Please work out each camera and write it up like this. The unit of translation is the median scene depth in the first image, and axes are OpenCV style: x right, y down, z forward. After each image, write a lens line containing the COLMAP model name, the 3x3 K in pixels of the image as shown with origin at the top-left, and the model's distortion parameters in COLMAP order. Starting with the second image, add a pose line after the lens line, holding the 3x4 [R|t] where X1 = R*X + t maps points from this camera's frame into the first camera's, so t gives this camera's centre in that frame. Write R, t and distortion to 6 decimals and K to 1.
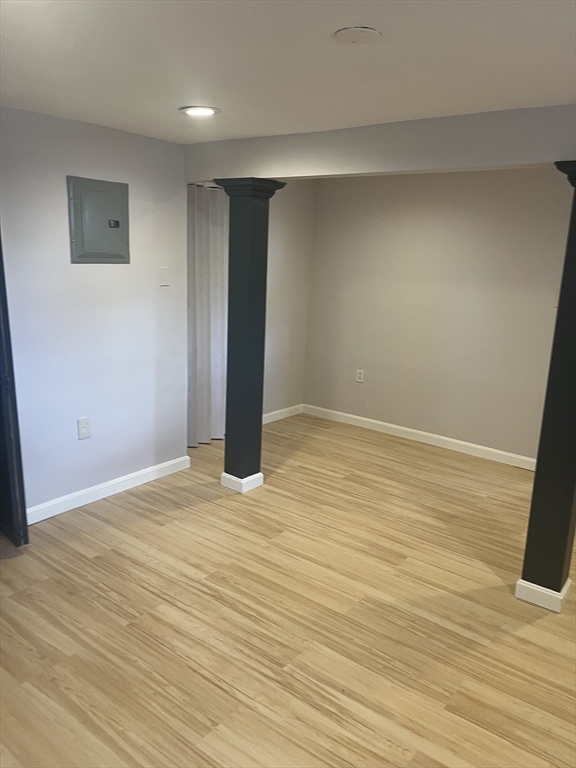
lens RADIAL K [[582.4, 0, 281.4], [0, 582.4, 385.5], [0, 0, 1]] dist [0.061844, -0.086510]
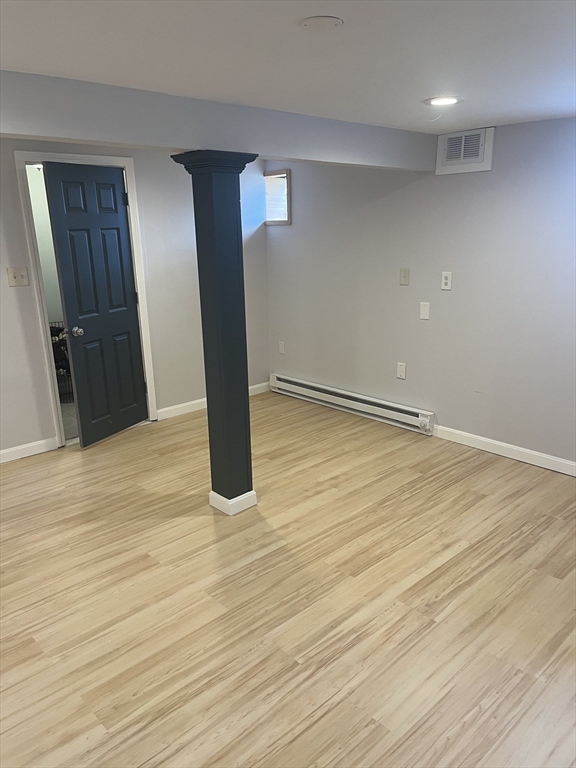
lens RADIAL K [[582.4, 0, 283.7], [0, 582.4, 383.0], [0, 0, 1]] dist [0.061844, -0.086510]
pose [[0.146105, -0.294713, 0.944350, -0.704953], [0.252817, 0.934019, 0.252374, -0.190601], [-0.956419, 0.201875, 0.210974, 0.640337]]
